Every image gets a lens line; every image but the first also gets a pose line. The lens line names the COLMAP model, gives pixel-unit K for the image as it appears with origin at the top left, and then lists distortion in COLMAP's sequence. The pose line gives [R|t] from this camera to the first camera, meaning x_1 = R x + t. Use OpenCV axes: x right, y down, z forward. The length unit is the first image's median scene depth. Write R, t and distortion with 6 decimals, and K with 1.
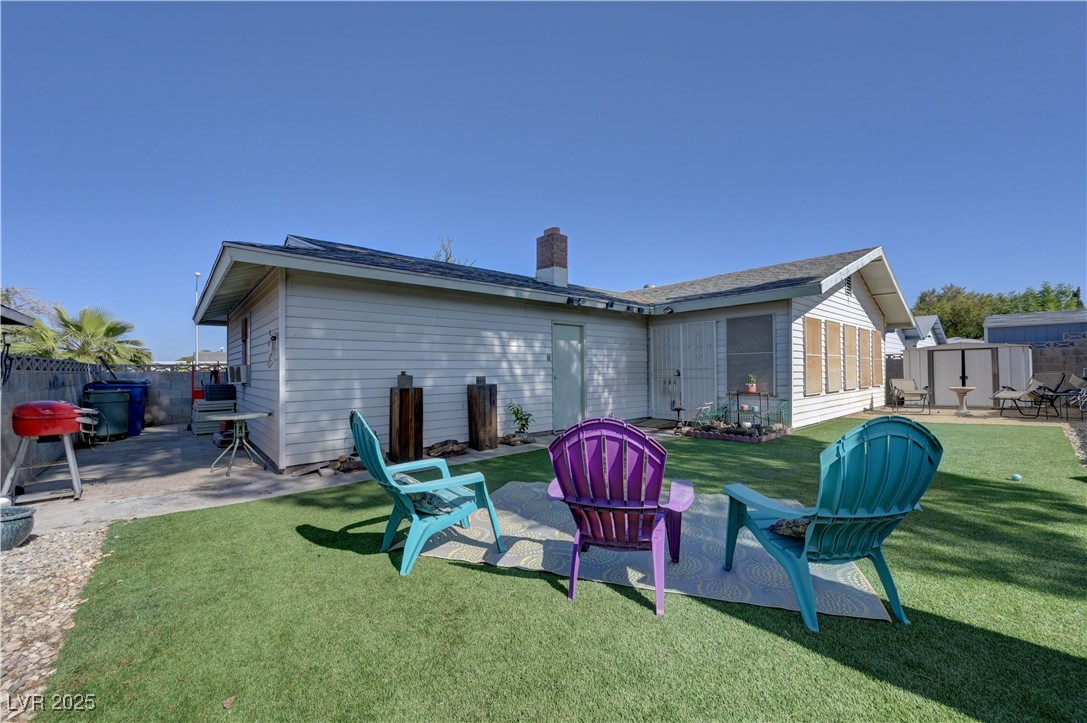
lens RADIAL K [[425.5, 0, 544.2], [0, 425.5, 366.4], [0, 0, 1]] dist [-0.004360, 0.000813]
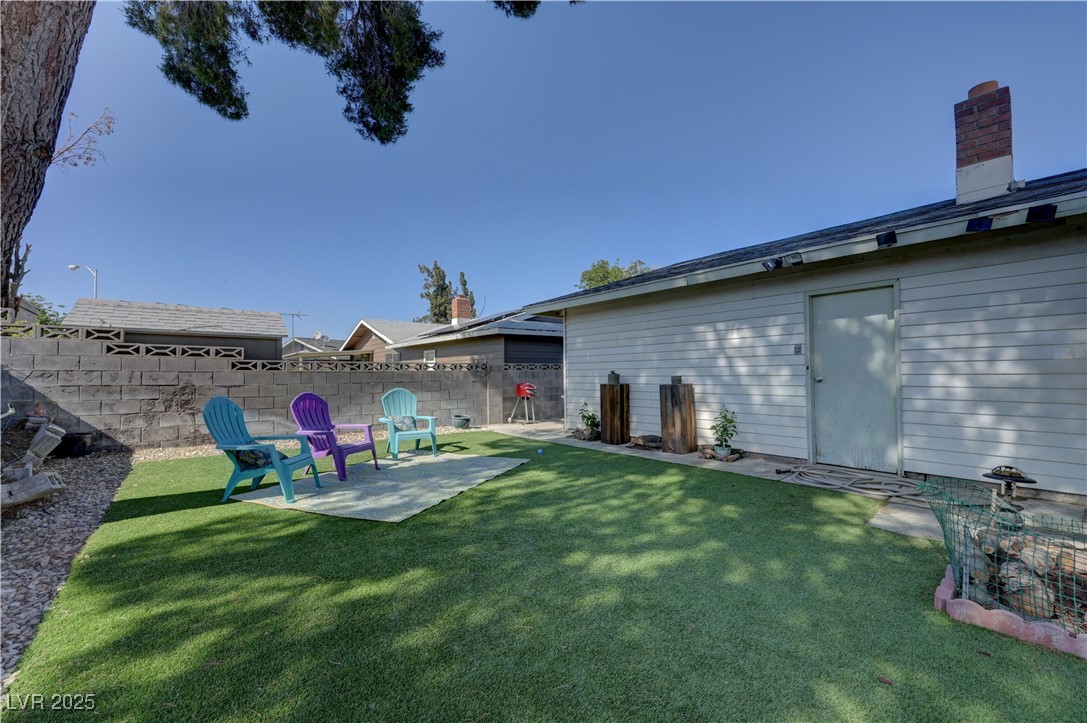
lens RADIAL K [[425.5, 0, 545.7], [0, 425.5, 359.1], [0, 0, 1]] dist [-0.004360, 0.000813]
pose [[-0.014525, -0.020535, -0.999684, 0.700831], [0.024063, 0.999492, -0.020880, -0.000665], [0.999605, -0.024359, -0.014024, 0.626396]]
